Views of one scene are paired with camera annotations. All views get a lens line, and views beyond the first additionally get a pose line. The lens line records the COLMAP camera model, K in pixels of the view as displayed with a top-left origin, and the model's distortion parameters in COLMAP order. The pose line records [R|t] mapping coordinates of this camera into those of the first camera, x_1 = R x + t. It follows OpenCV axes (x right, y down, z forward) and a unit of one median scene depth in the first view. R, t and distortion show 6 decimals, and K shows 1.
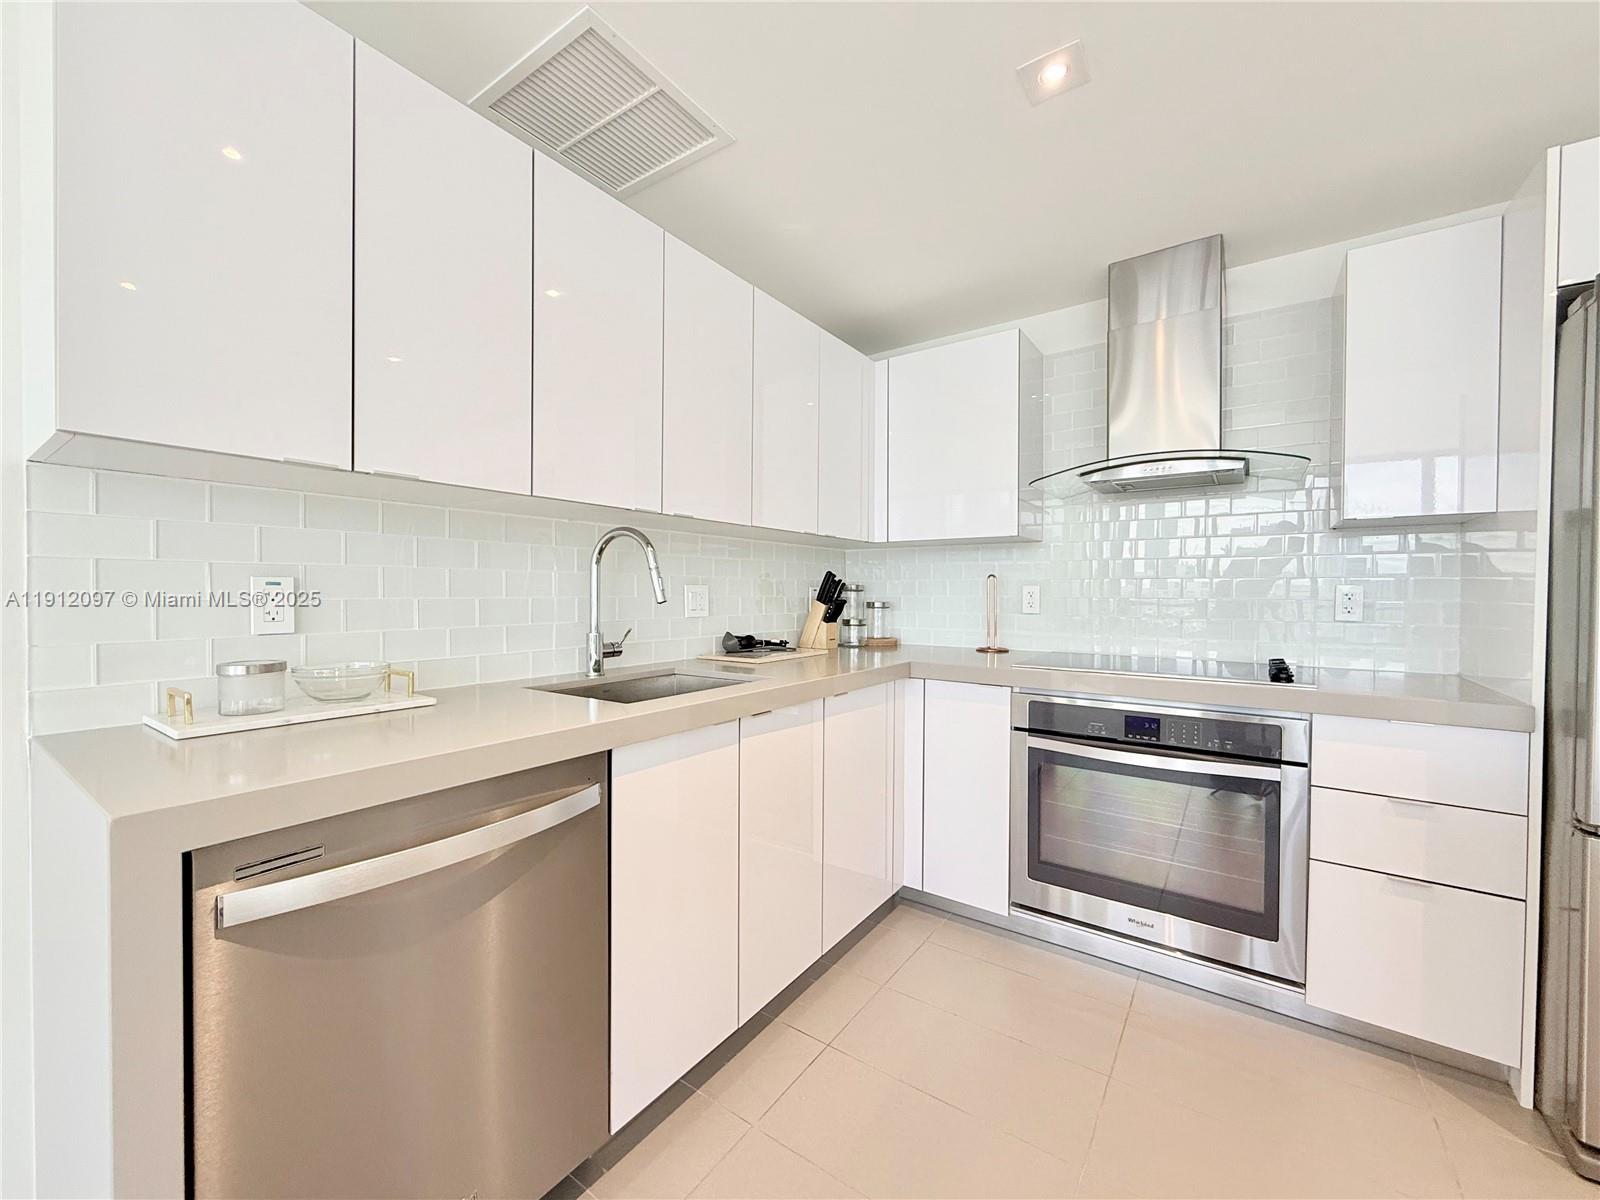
lens RADIAL K [[636.6, 0, 798.7], [0, 636.6, 604.1], [0, 0, 1]] dist [0.000770, -0.000403]
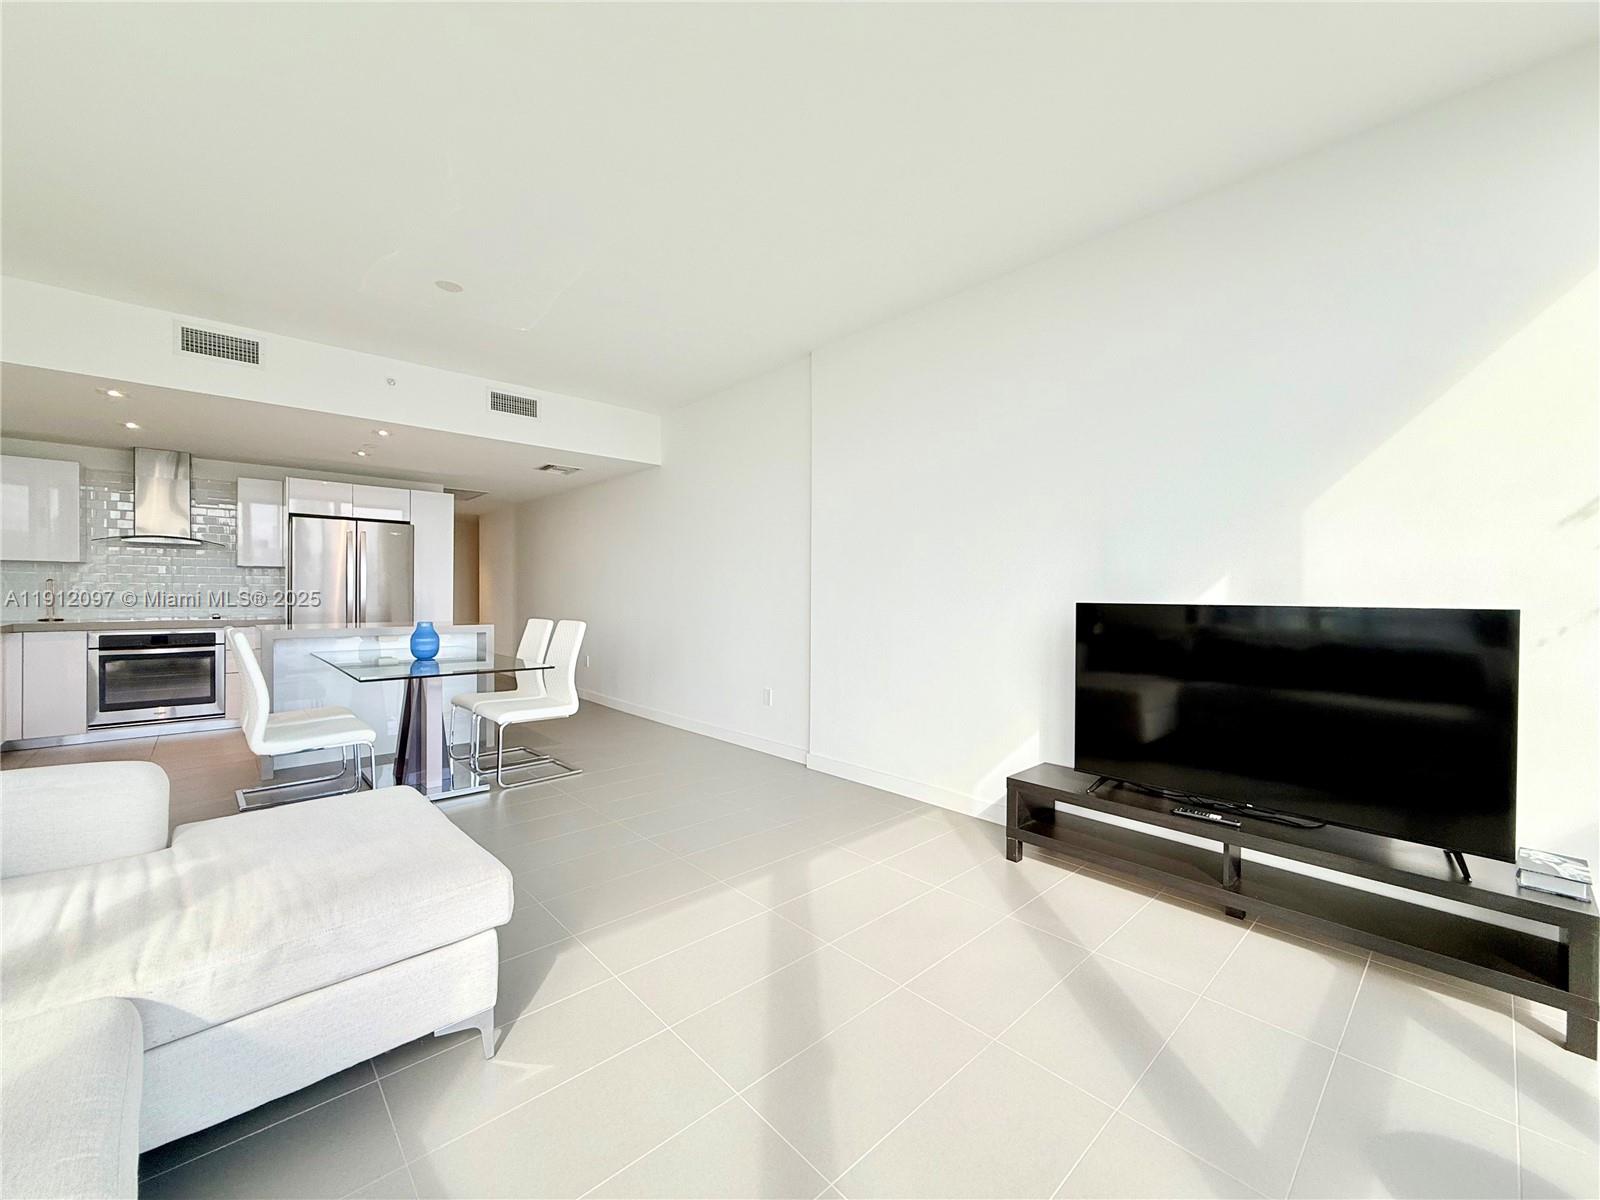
lens RADIAL K [[636.6, 0, 794.0], [0, 636.6, 604.2], [0, 0, 1]] dist [0.000770, -0.000403]
pose [[0.215136, -0.017500, 0.976427, -1.110635], [0.013236, 0.999800, 0.015003, 0.029045], [-0.976494, 0.009697, 0.215324, -1.619606]]
